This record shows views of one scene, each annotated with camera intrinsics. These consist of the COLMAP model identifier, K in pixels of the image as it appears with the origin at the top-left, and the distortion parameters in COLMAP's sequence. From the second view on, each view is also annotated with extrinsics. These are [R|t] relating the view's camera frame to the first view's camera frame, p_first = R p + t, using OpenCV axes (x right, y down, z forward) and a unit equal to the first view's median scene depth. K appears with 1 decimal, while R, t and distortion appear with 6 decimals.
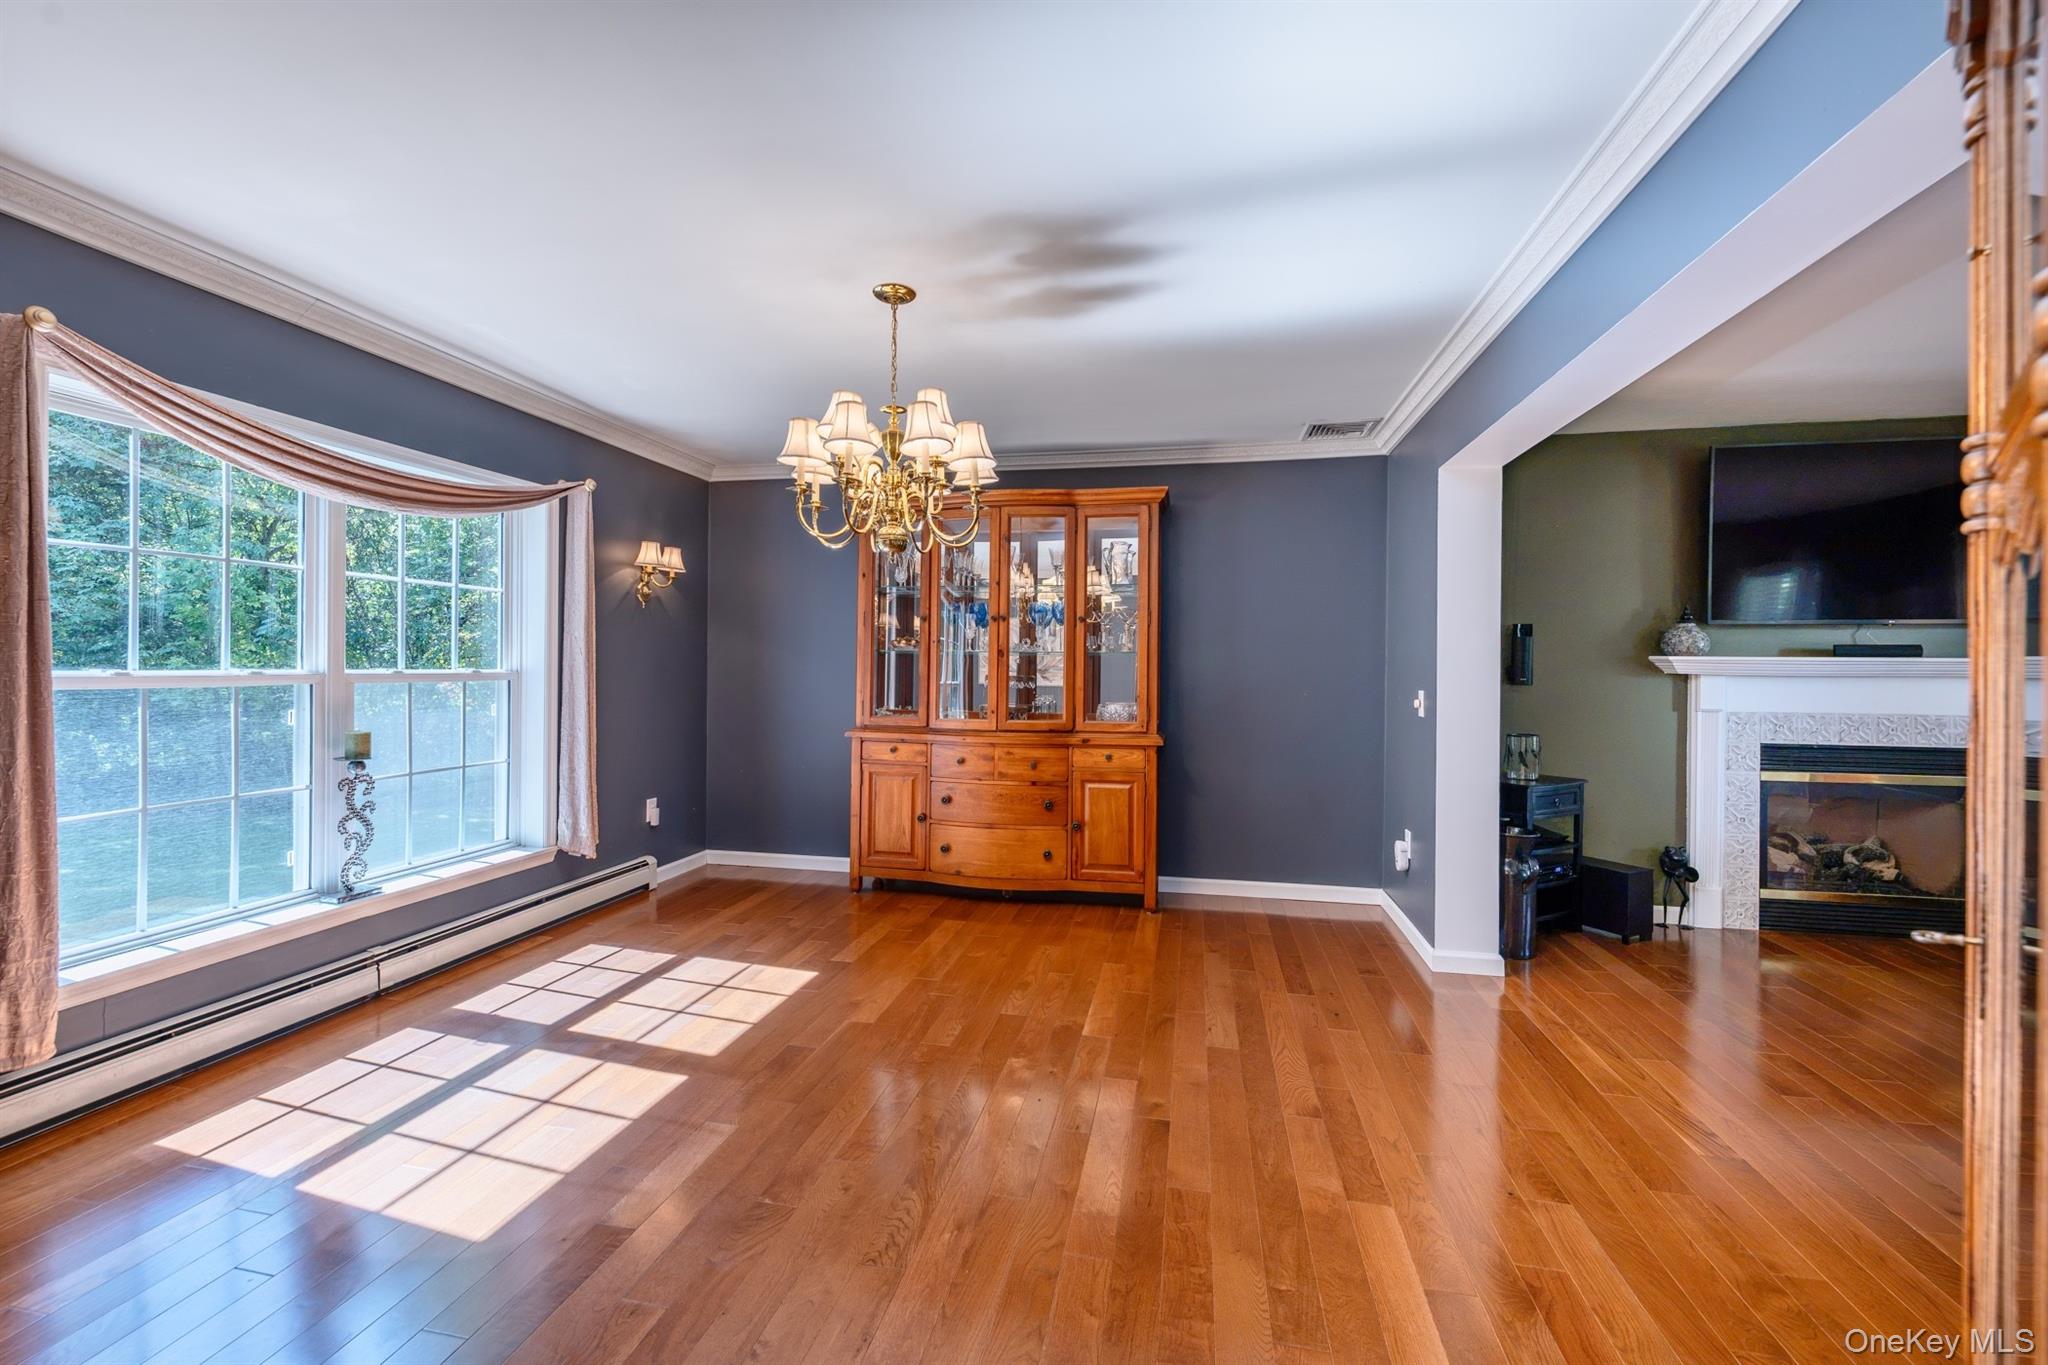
lens RADIAL K [[835.7, 0, 1019.4], [0, 835.7, 670.1], [0, 0, 1]] dist [0.000743, -0.000400]
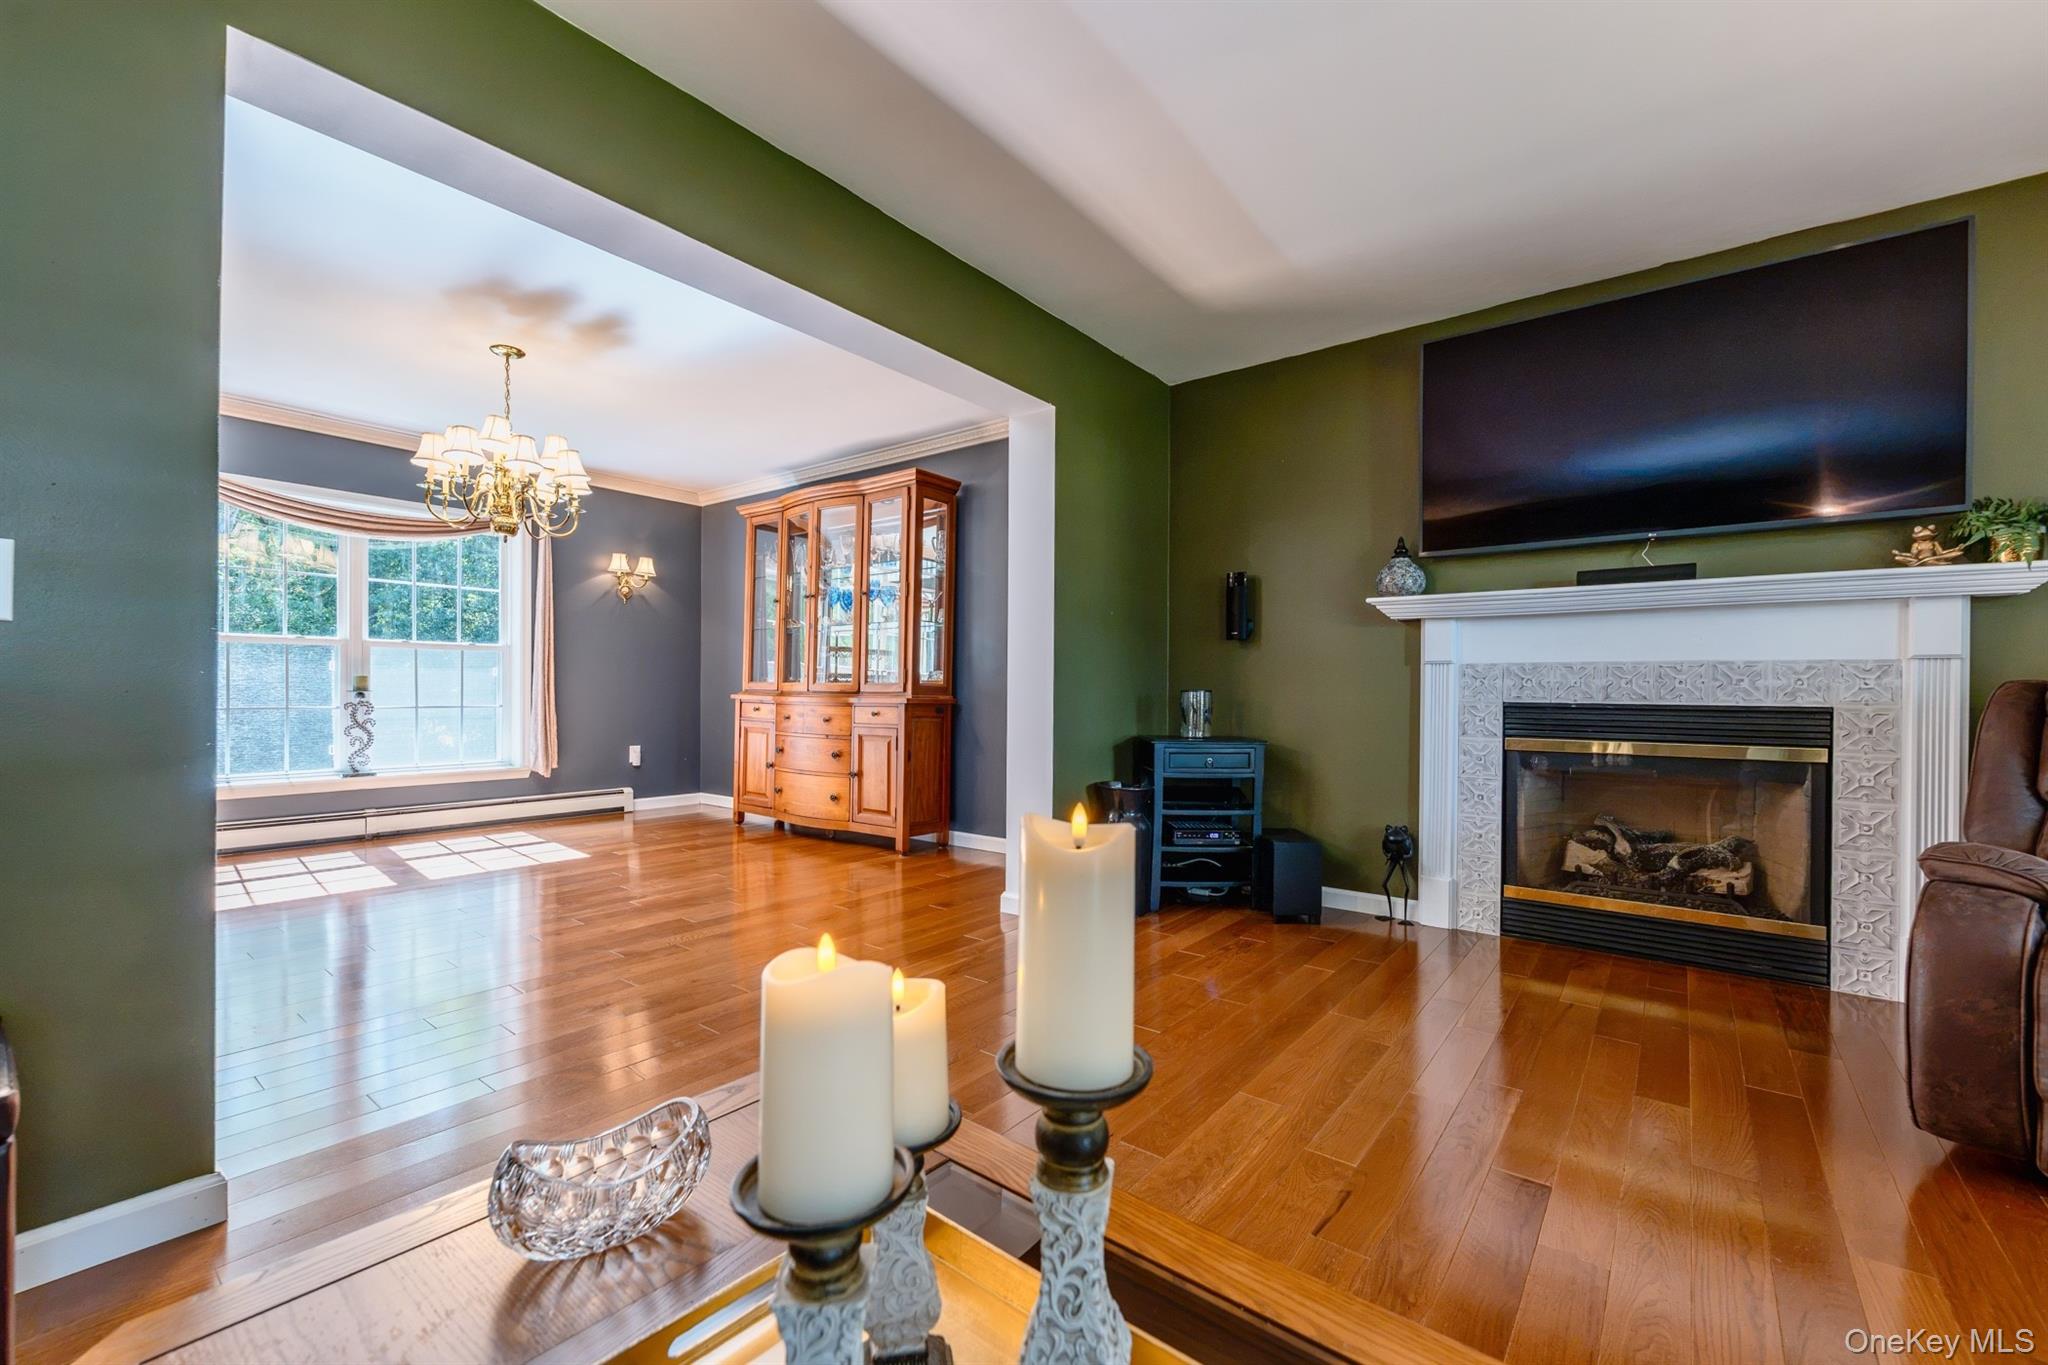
lens RADIAL K [[835.8, 0, 1026.8], [0, 835.8, 696.2], [0, 0, 1]] dist [0.001940, 0.000007]
pose [[0.896171, 0.003018, -0.443699, 0.830936], [-0.003309, 0.999995, 0.000118, 0.082856], [0.443697, 0.001362, 0.896176, 0.083726]]
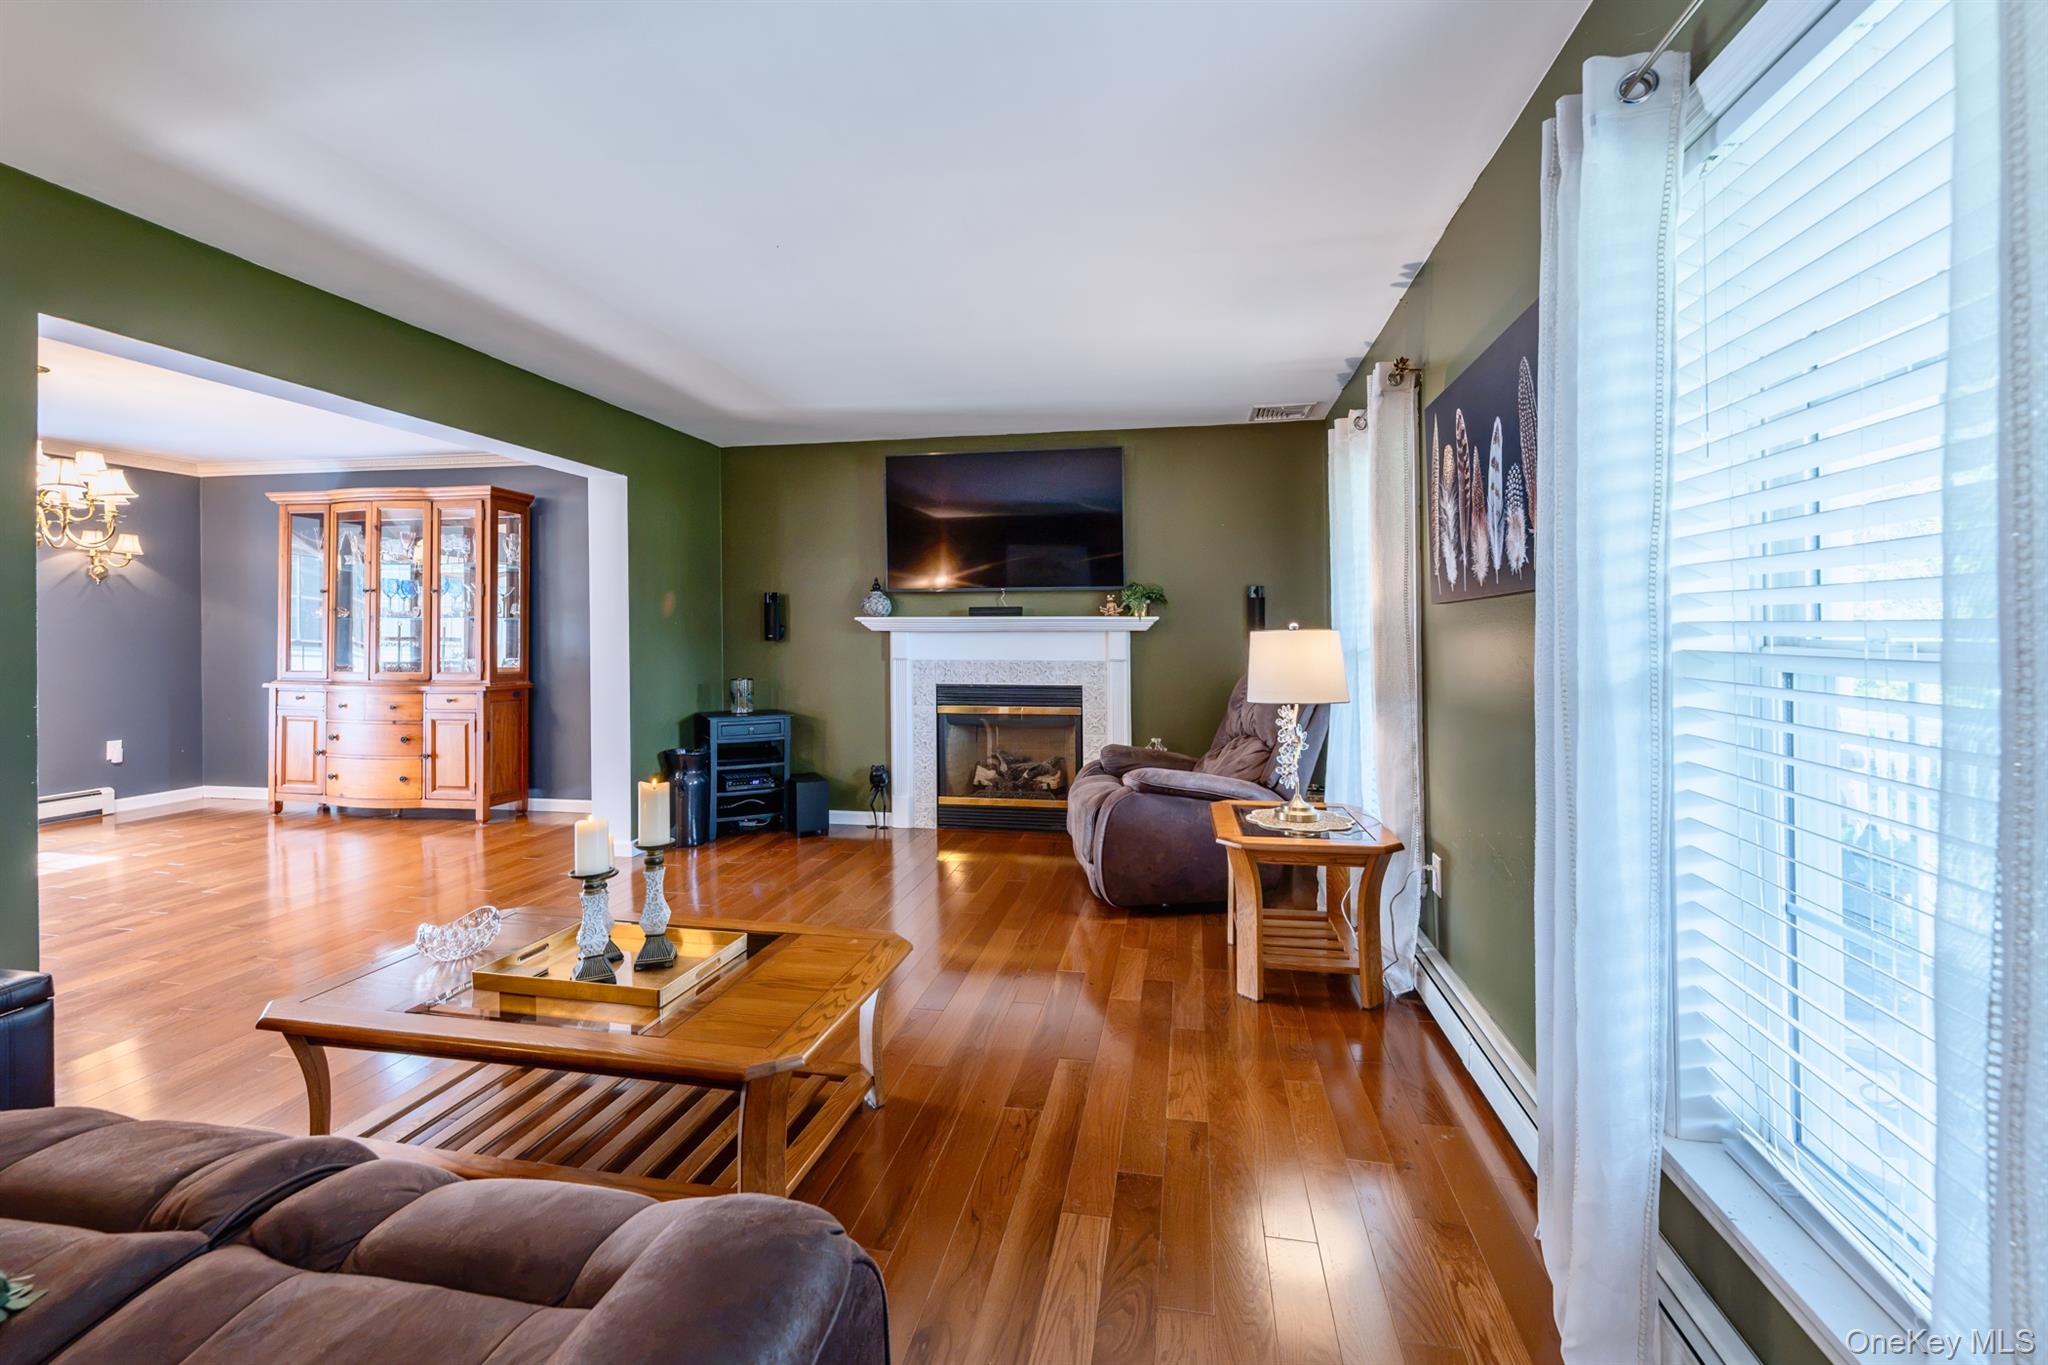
lens RADIAL K [[856.3, 0, 1027.8], [0, 856.3, 640.5], [0, 0, 1]] dist [0.002565, -0.000275]
pose [[0.999718, -0.008913, 0.021990, 0.997112], [0.008777, 0.999942, 0.006267, 0.013256], [-0.022045, -0.006073, 0.999739, -0.324800]]
